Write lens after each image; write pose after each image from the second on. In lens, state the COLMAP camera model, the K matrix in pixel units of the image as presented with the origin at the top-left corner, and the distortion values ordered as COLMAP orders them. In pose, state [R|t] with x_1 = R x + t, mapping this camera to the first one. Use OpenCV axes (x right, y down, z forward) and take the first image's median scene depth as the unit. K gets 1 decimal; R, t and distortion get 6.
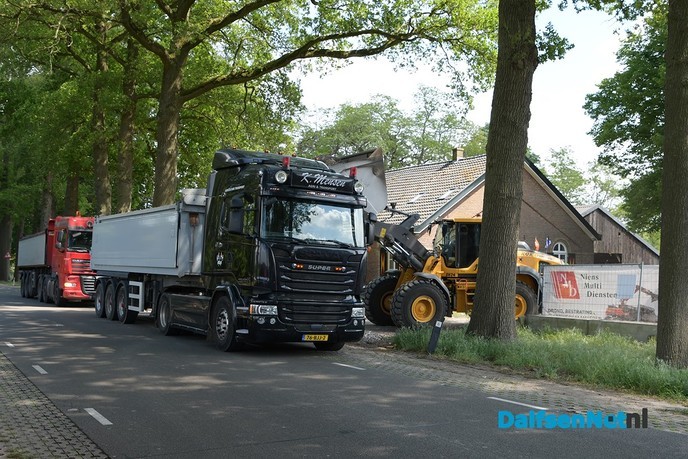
lens RADIAL K [[791.4, 0, 344.0], [0, 791.4, 229.5], [0, 0, 1]] dist [-0.087212, 0.000322]
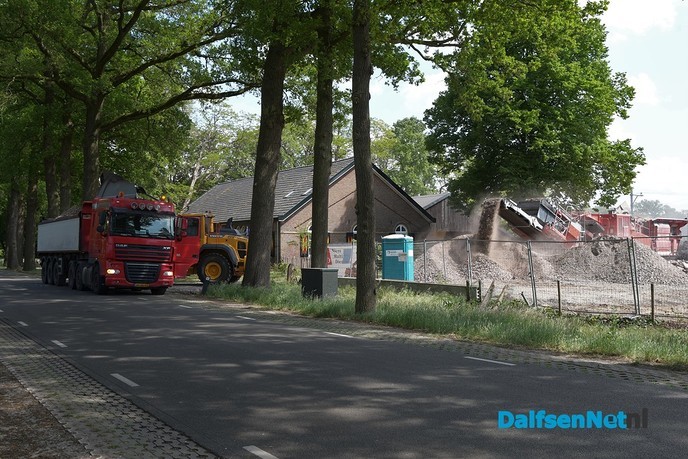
lens RADIAL K [[880.3, 0, 343.8], [0, 880.3, 182.8], [0, 0, 1]] dist [-0.004421, 0.045960]
pose [[0.996621, -0.021436, -0.079289, 0.289380], [0.019357, 0.999451, -0.026895, -0.015397], [0.079822, 0.025269, 0.996489, -0.457043]]
